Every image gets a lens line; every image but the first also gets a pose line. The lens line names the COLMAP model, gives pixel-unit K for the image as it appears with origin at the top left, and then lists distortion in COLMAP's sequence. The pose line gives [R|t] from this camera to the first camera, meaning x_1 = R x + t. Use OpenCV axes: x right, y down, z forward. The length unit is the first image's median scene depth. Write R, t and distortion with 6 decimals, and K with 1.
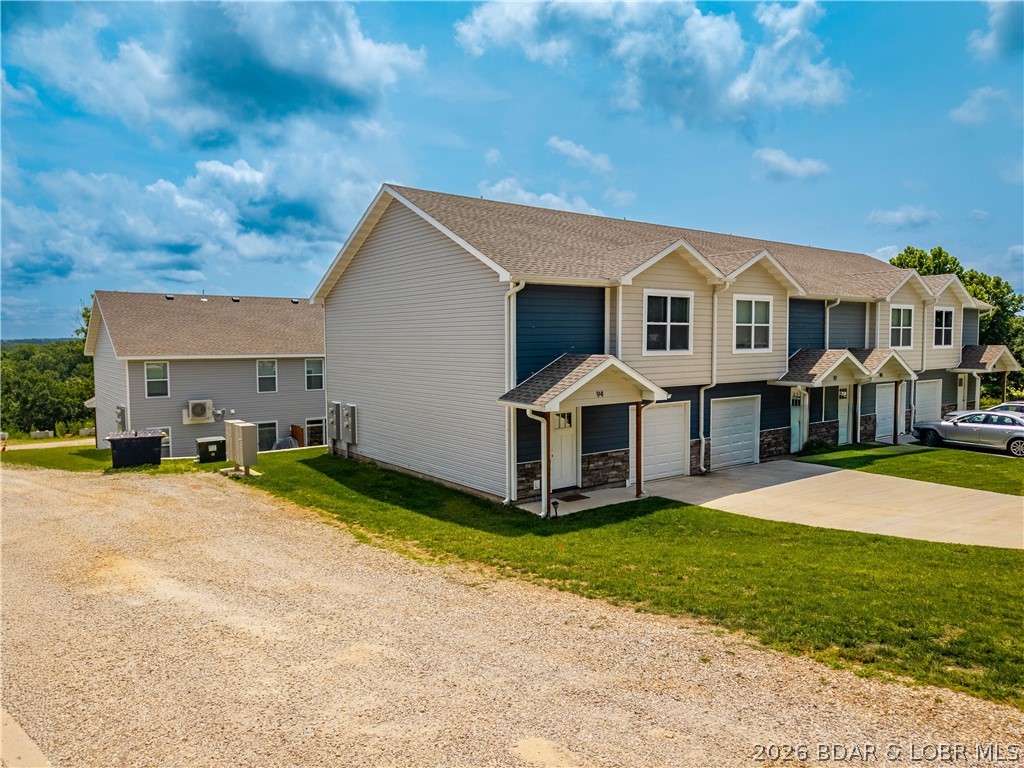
lens RADIAL K [[686.5, 0, 512.0], [0, 686.5, 384.0], [0, 0, 1]] dist [0.032211, -0.041049]
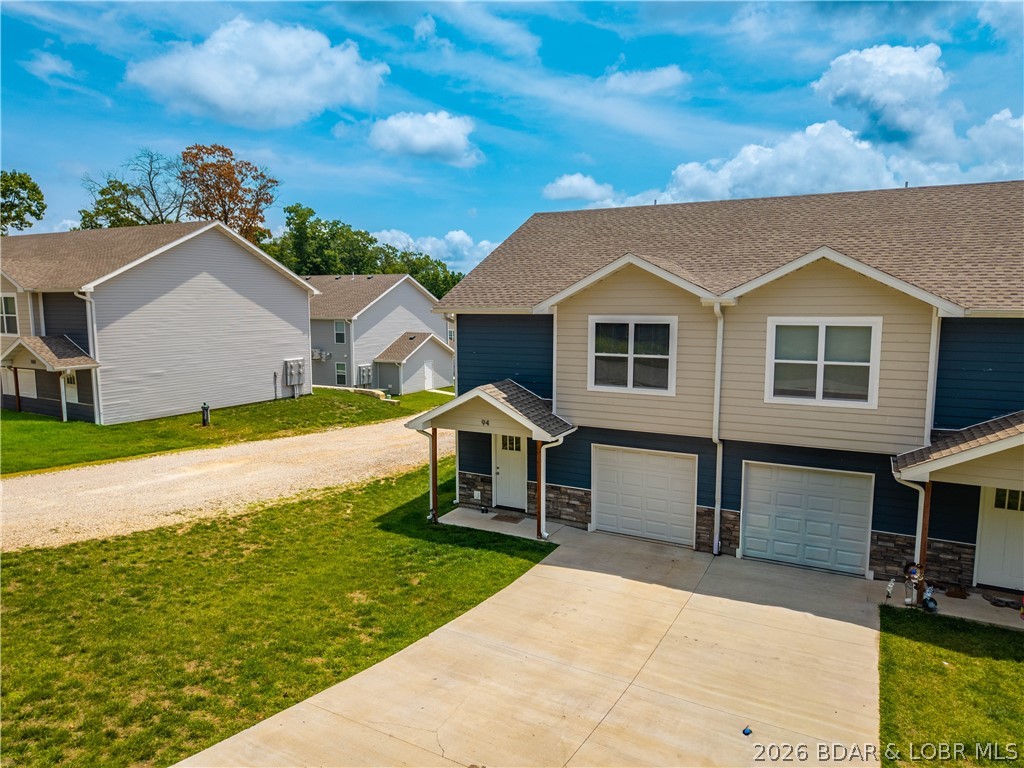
lens RADIAL K [[686.5, 0, 512.0], [0, 686.5, 384.0], [0, 0, 1]] dist [0.032211, -0.041049]
pose [[0.414572, 0.113807, -0.902872, 0.896684], [-0.058847, 0.993425, 0.098200, -0.123398], [0.908112, 0.012420, 0.418544, 0.508742]]
